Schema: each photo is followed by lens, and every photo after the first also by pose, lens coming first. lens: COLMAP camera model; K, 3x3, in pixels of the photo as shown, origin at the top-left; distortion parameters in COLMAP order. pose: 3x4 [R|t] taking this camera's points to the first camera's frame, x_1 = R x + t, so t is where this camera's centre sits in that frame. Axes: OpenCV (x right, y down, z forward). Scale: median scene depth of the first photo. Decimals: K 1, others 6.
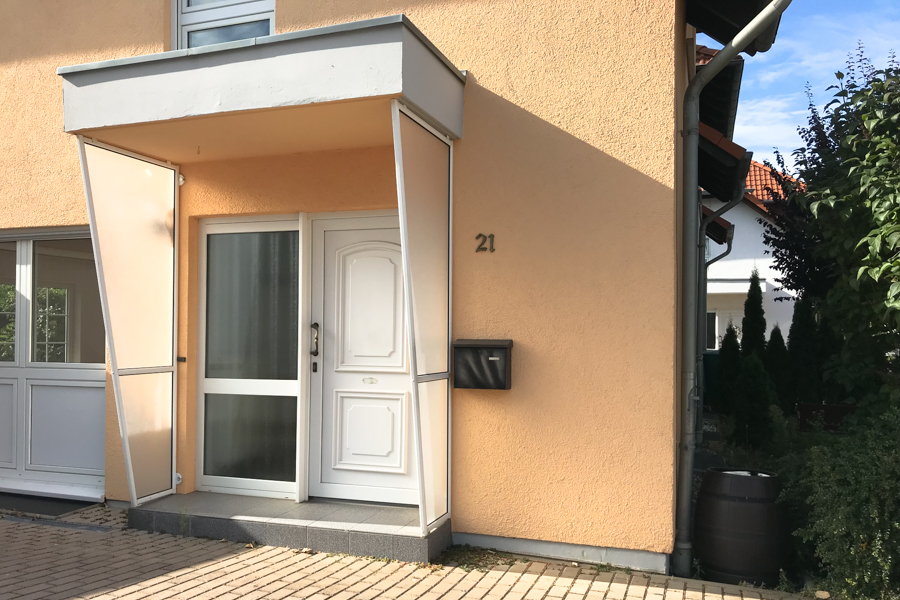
lens RADIAL K [[727.6, 0, 449.9], [0, 727.6, 308.1], [0, 0, 1]] dist [0.006197, -0.015807]
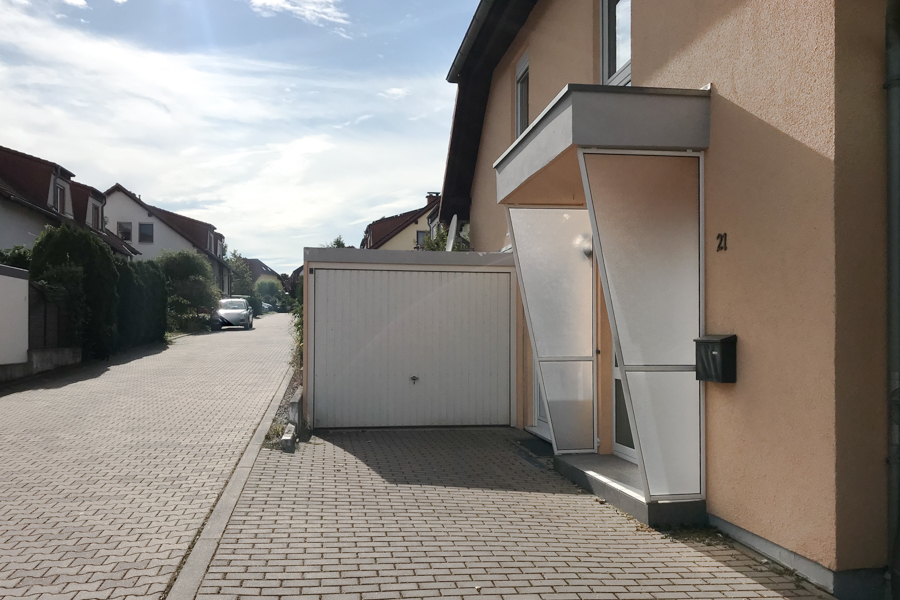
lens RADIAL K [[727.6, 0, 447.8], [0, 727.6, 302.8], [0, 0, 1]] dist [0.006197, -0.015807]
pose [[0.505208, -0.043657, -0.861892, 0.811660], [0.032412, 0.998975, -0.031602, 0.019334], [0.862389, -0.011970, 0.506105, 0.134882]]
